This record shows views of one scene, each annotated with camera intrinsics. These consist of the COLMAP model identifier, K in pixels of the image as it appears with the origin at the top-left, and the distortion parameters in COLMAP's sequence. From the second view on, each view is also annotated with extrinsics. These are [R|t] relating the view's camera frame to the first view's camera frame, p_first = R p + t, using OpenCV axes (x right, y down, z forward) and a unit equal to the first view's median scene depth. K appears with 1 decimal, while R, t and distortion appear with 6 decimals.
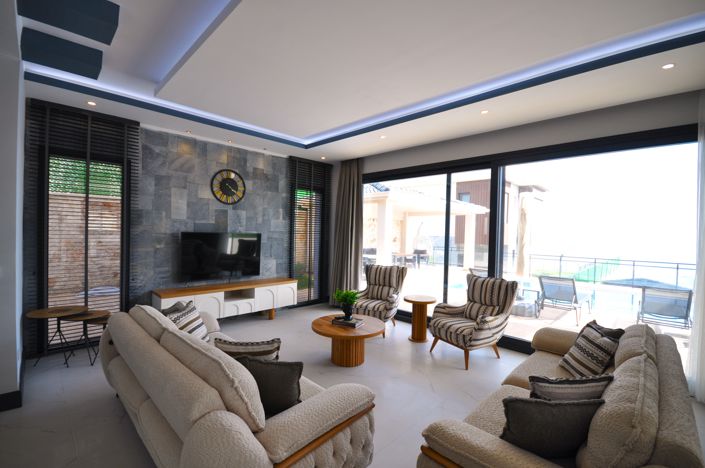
lens RADIAL K [[311.8, 0, 351.9], [0, 311.8, 236.4], [0, 0, 1]] dist [0.000154, -0.000370]
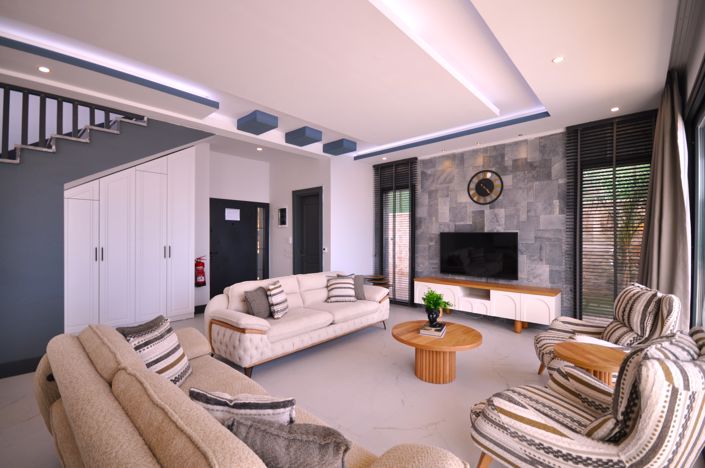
lens RADIAL K [[311.8, 0, 351.9], [0, 311.8, 236.4], [0, 0, 1]] dist [0.000154, -0.000370]
pose [[0.032396, -0.012673, -0.999395, 0.616318], [-0.005884, 0.999900, -0.012870, 0.017183], [0.999458, 0.006298, 0.032318, 0.544386]]
